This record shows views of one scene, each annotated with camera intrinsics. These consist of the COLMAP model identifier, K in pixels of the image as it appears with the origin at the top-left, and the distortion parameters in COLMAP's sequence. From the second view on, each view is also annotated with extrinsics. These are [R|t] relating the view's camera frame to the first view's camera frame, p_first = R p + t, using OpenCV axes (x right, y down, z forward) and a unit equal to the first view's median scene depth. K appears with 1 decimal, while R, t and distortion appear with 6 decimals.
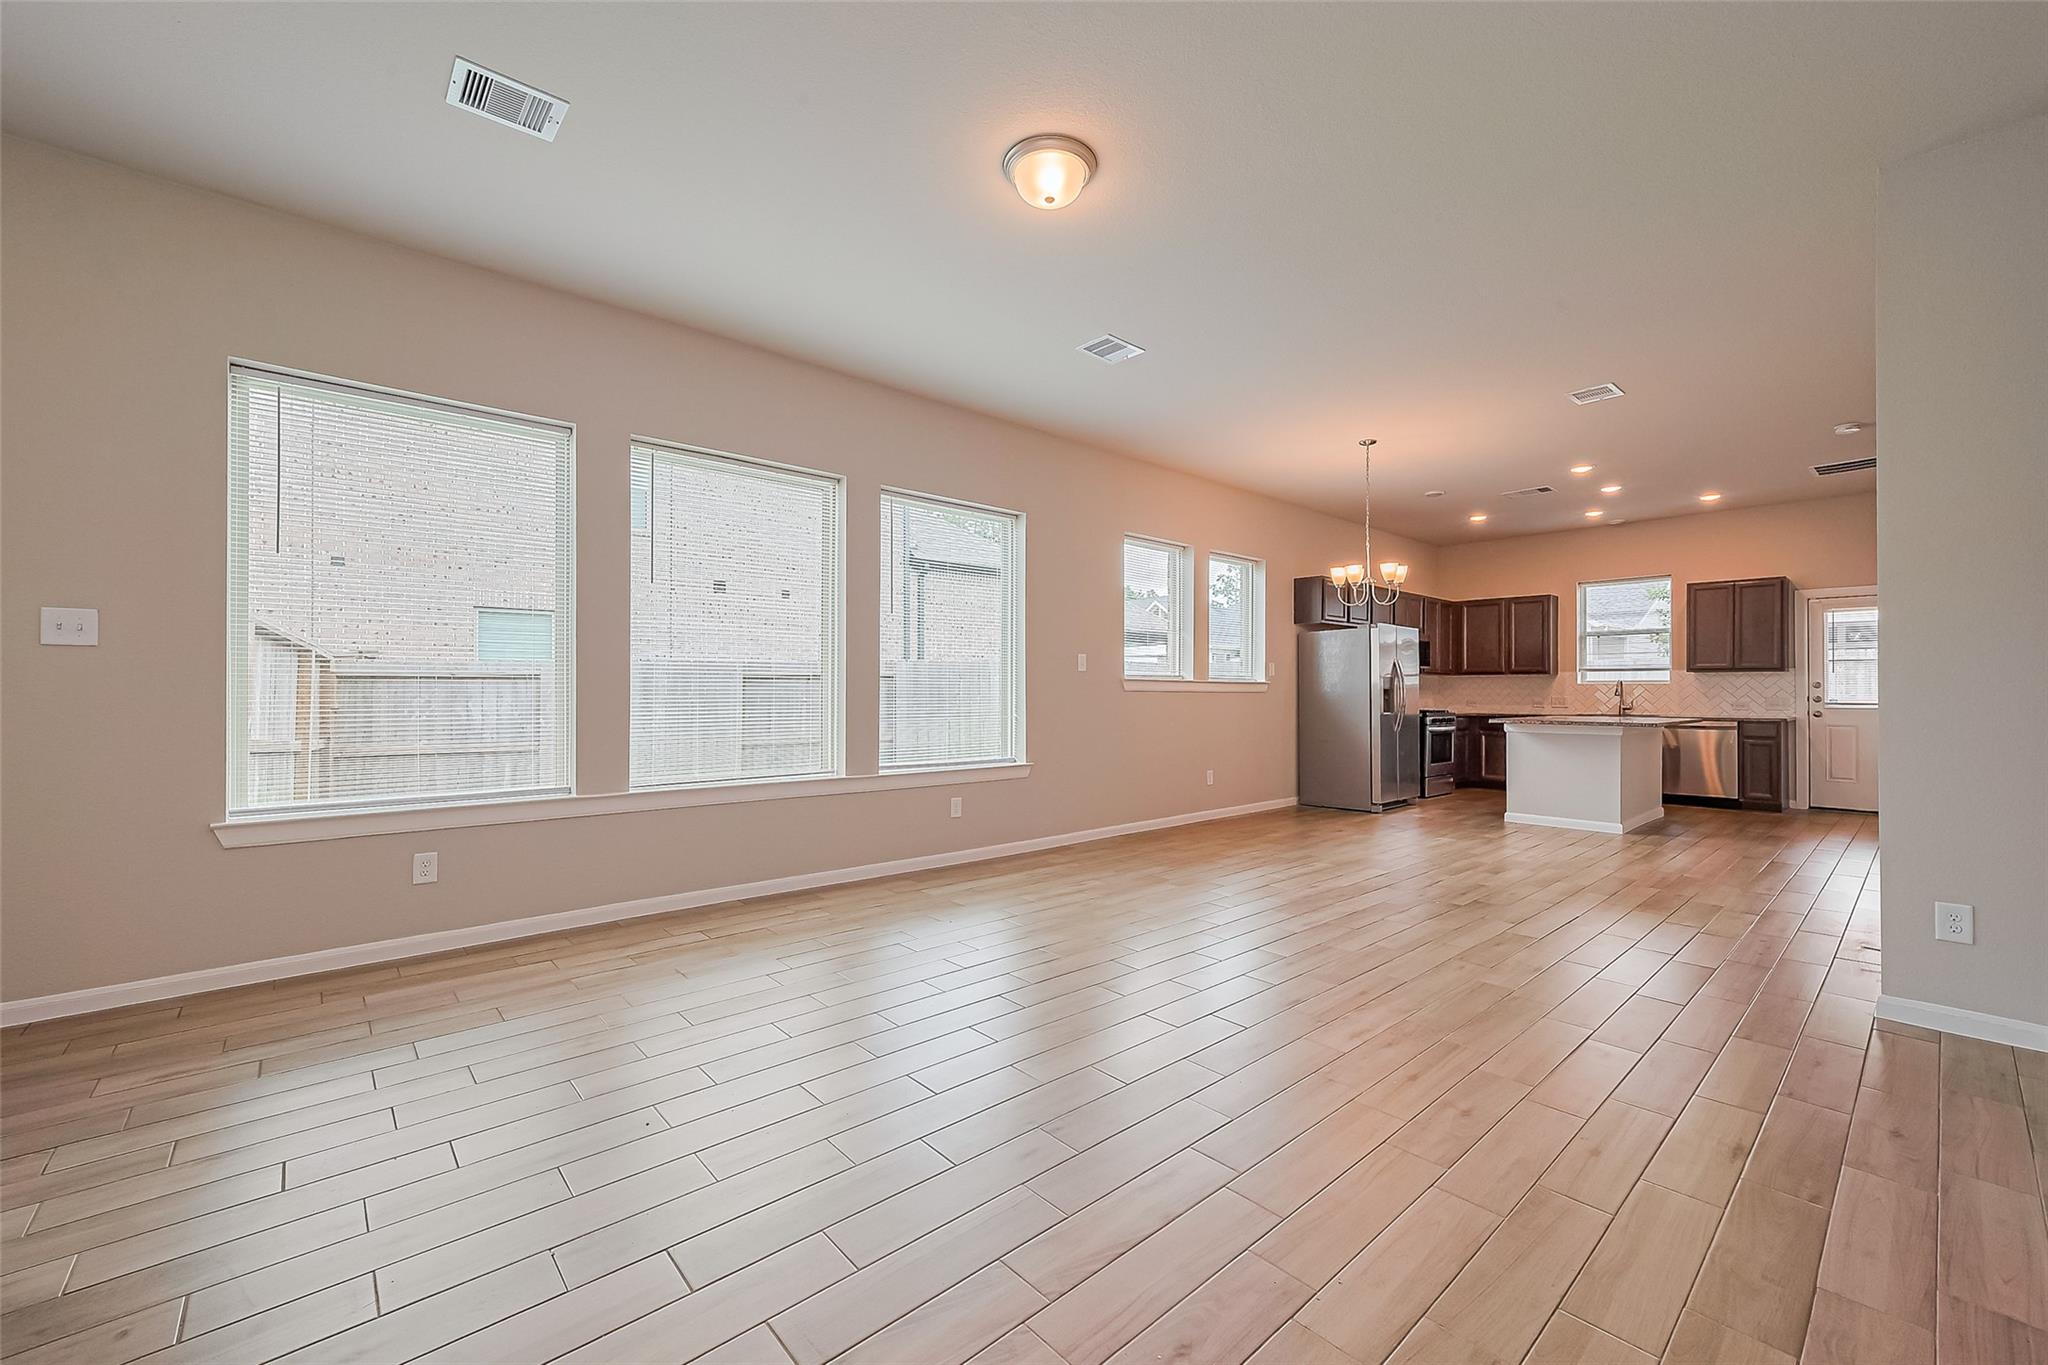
lens RADIAL K [[873.8, 0, 1024.0], [0, 873.8, 682.5], [0, 0, 1]] dist [-0.003899, -0.000122]
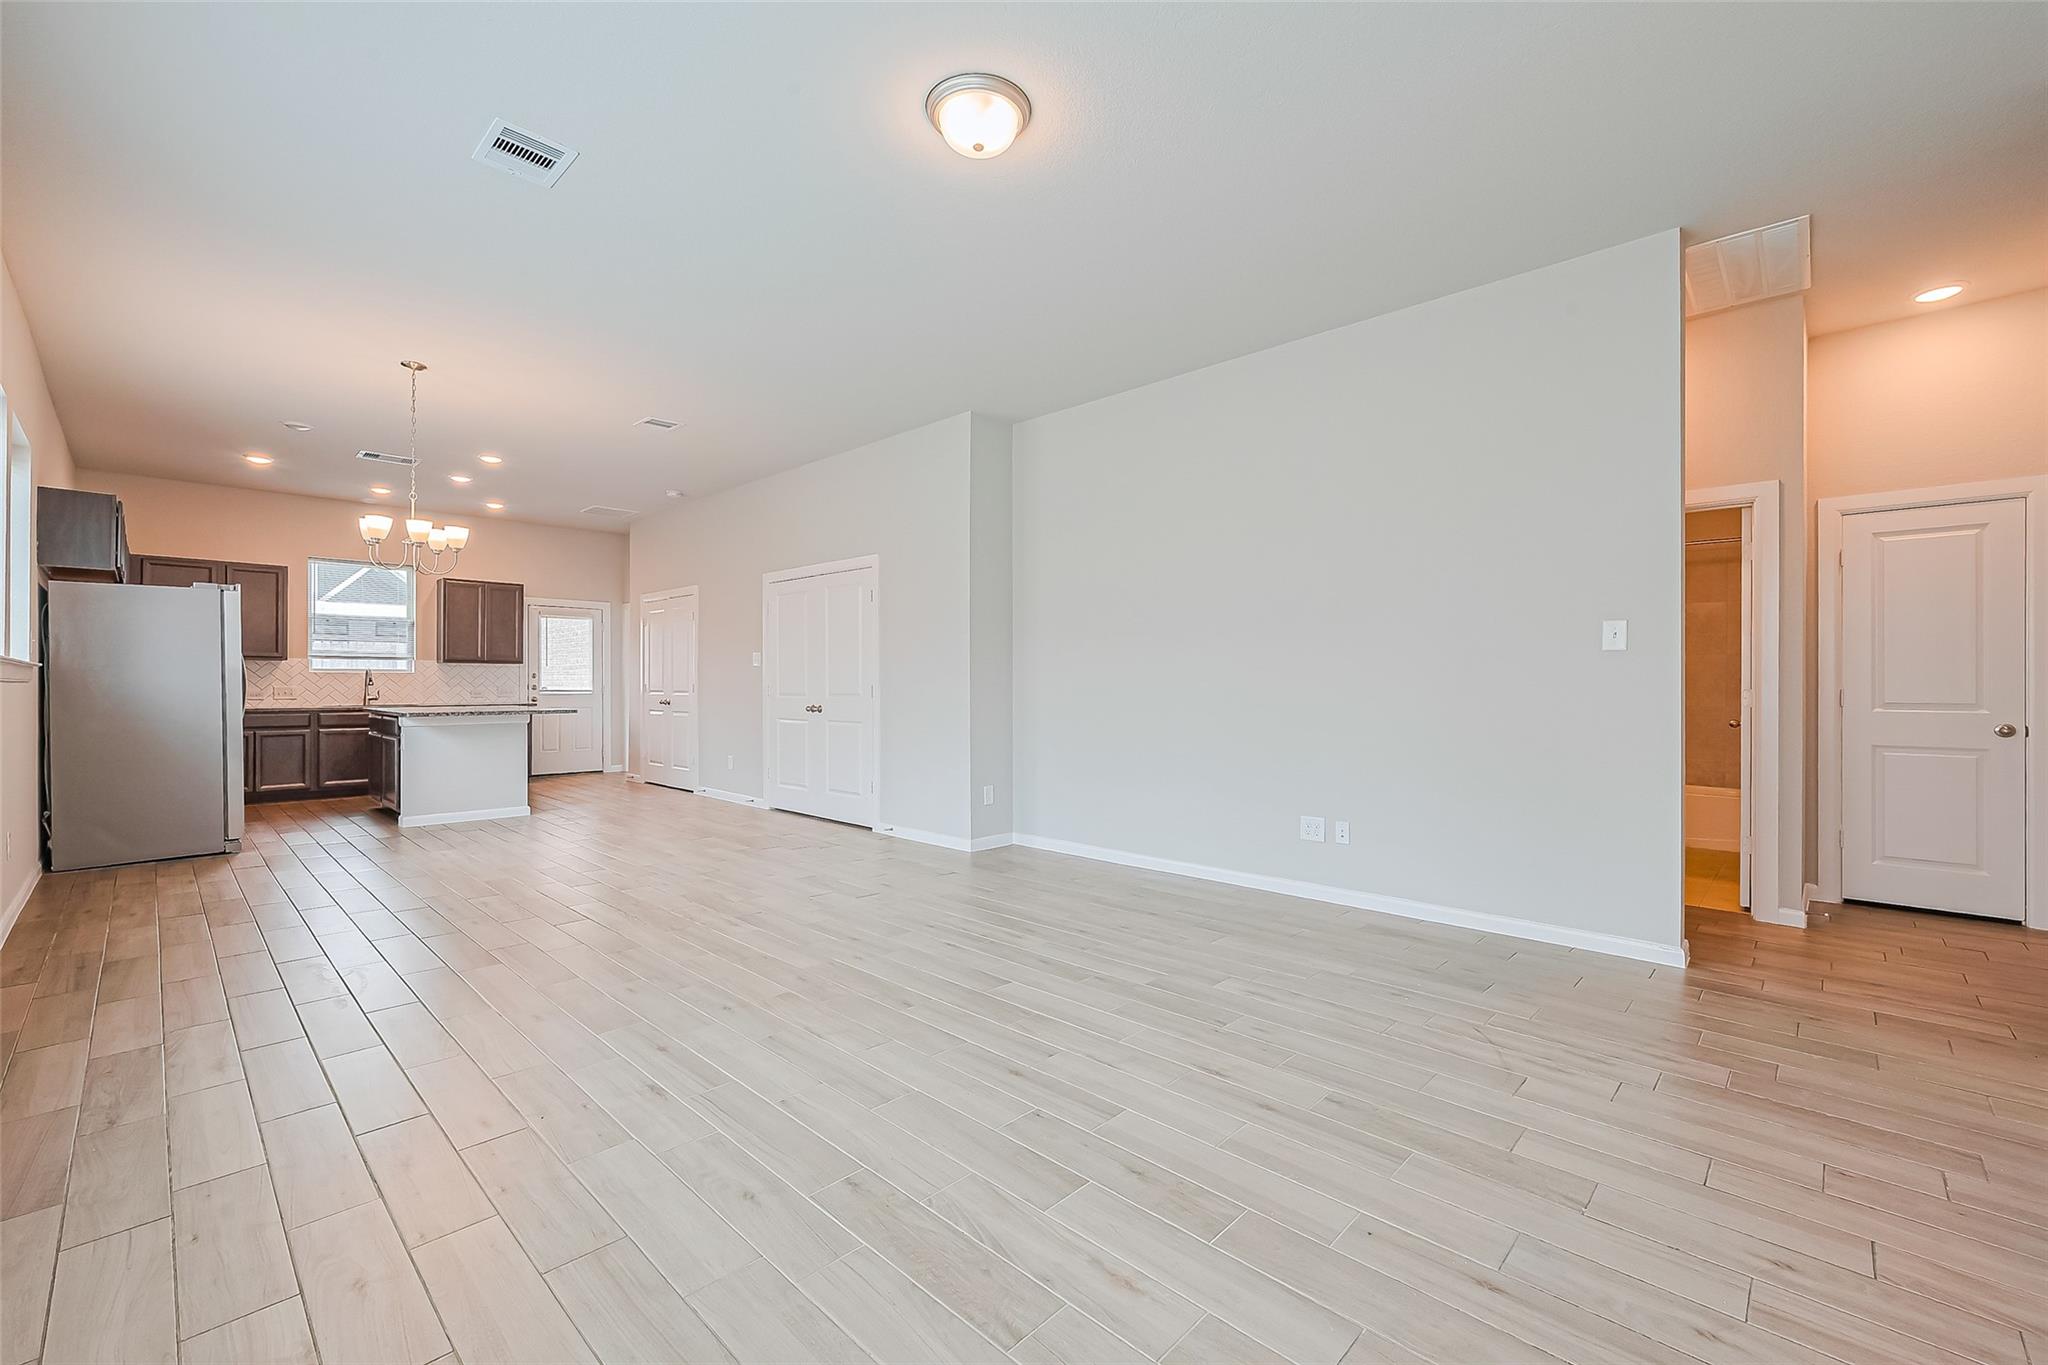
lens RADIAL K [[853.0, 0, 1024.0], [0, 853.0, 682.5], [0, 0, 1]] dist [0.016688, 0.000213]
pose [[-0.067516, -0.000842, 0.997718, -0.324025], [-0.010998, 0.999940, 0.000099, 0.004762], [-0.997658, -0.010967, -0.067521, 0.385983]]
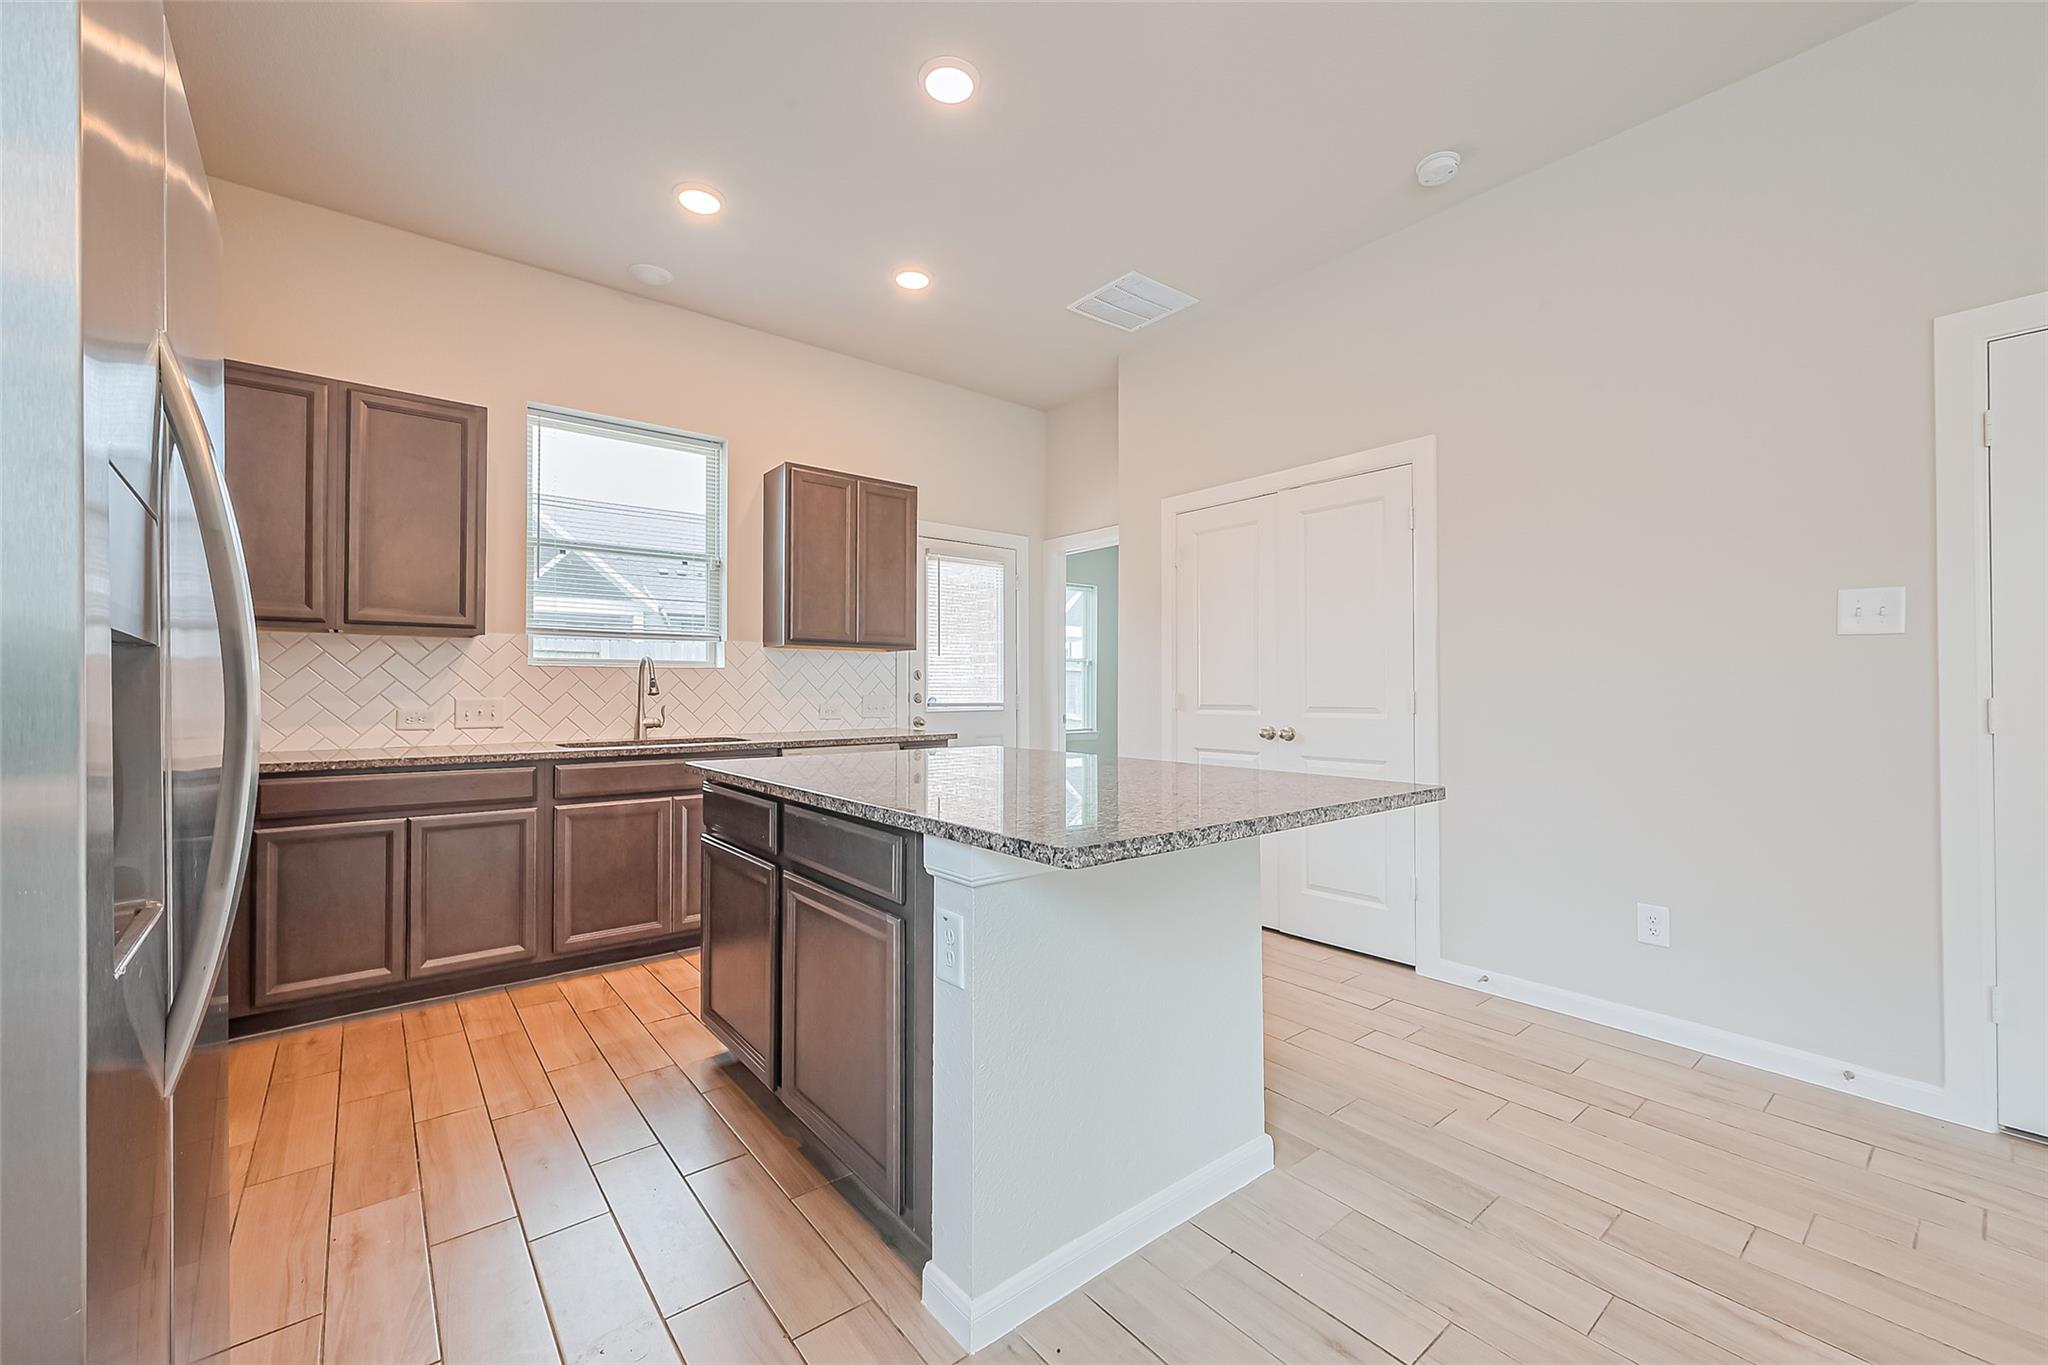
lens RADIAL K [[824.7, 0, 1024.0], [0, 824.7, 682.5], [0, 0, 1]] dist [-0.000642, 0.000015]
pose [[0.049682, 0.006278, 0.998745, 0.321731], [-0.010318, 0.999930, -0.005772, 0.010604], [-0.998712, -0.010018, 0.049743, 0.870807]]
